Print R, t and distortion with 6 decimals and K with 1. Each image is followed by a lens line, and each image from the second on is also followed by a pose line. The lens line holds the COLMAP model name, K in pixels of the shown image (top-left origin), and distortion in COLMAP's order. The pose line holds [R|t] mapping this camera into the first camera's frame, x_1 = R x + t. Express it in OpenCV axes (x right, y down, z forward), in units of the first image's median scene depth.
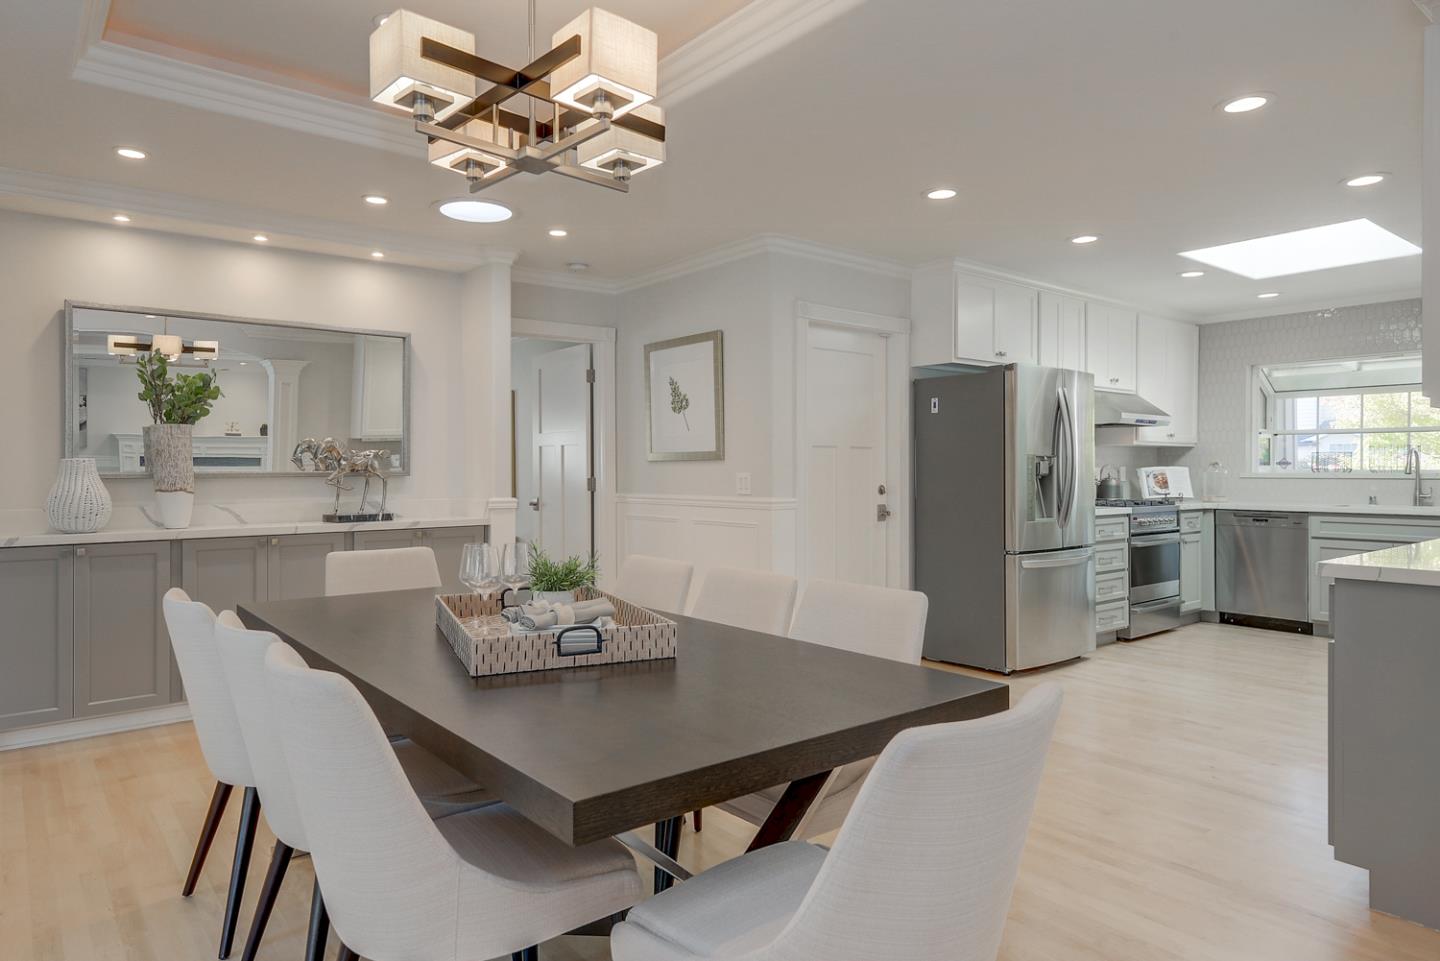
lens RADIAL K [[845.1, 0, 706.0], [0, 845.1, 471.6], [0, 0, 1]] dist [0.017358, -0.010925]
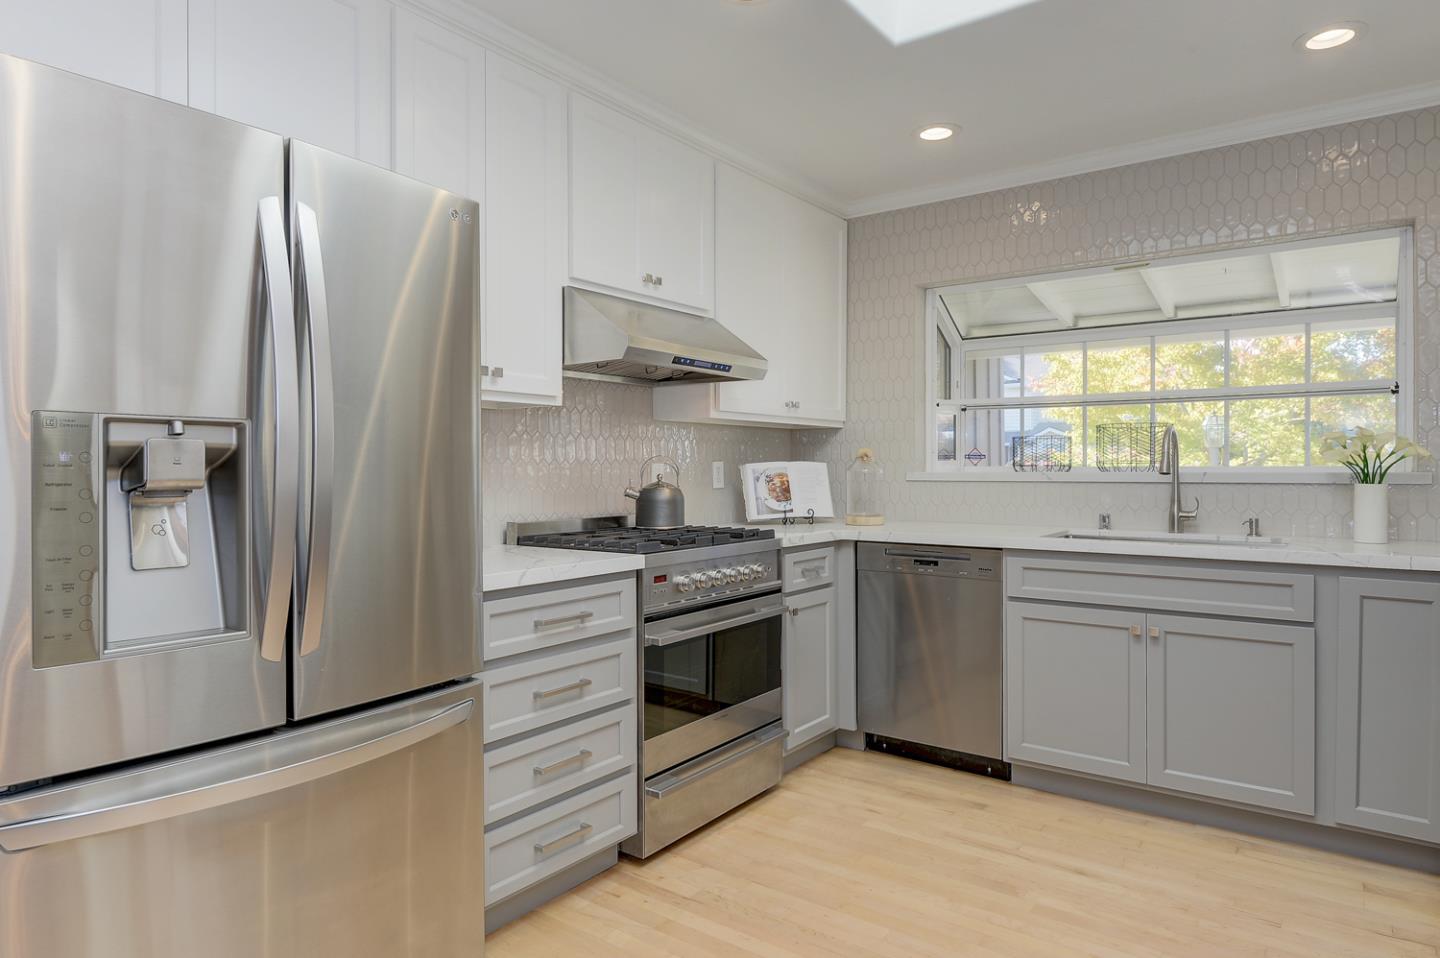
lens RADIAL K [[847.6, 0, 740.2], [0, 847.6, 469.2], [0, 0, 1]] dist [0.002436, -0.003714]
pose [[0.959071, -0.002589, 0.283154, 0.398888], [0.003004, 0.999995, -0.001033, -0.000489], [-0.283150, 0.001841, 0.959074, 0.536528]]
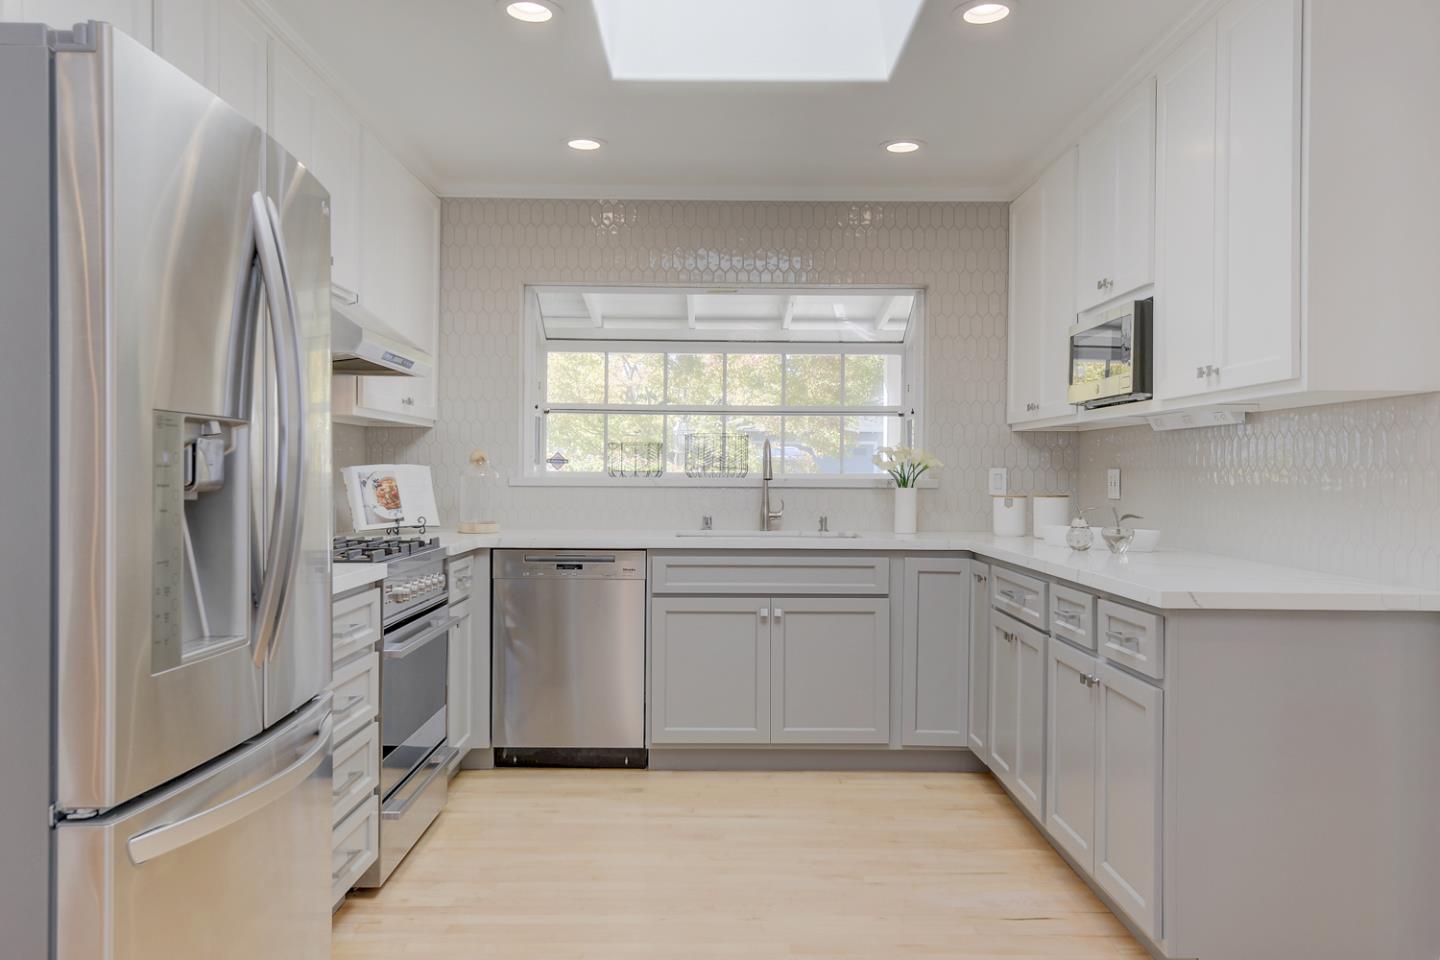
lens RADIAL K [[1083.9, 0, 714.1], [0, 1083.9, 474.1], [0, 0, 1]] dist [0.022801, 0.002593]
pose [[0.614023, 0.002889, 0.789283, 0.175037], [-0.004035, 0.999992, -0.000520, -0.000674], [-0.789278, -0.002866, 0.614029, 0.519960]]
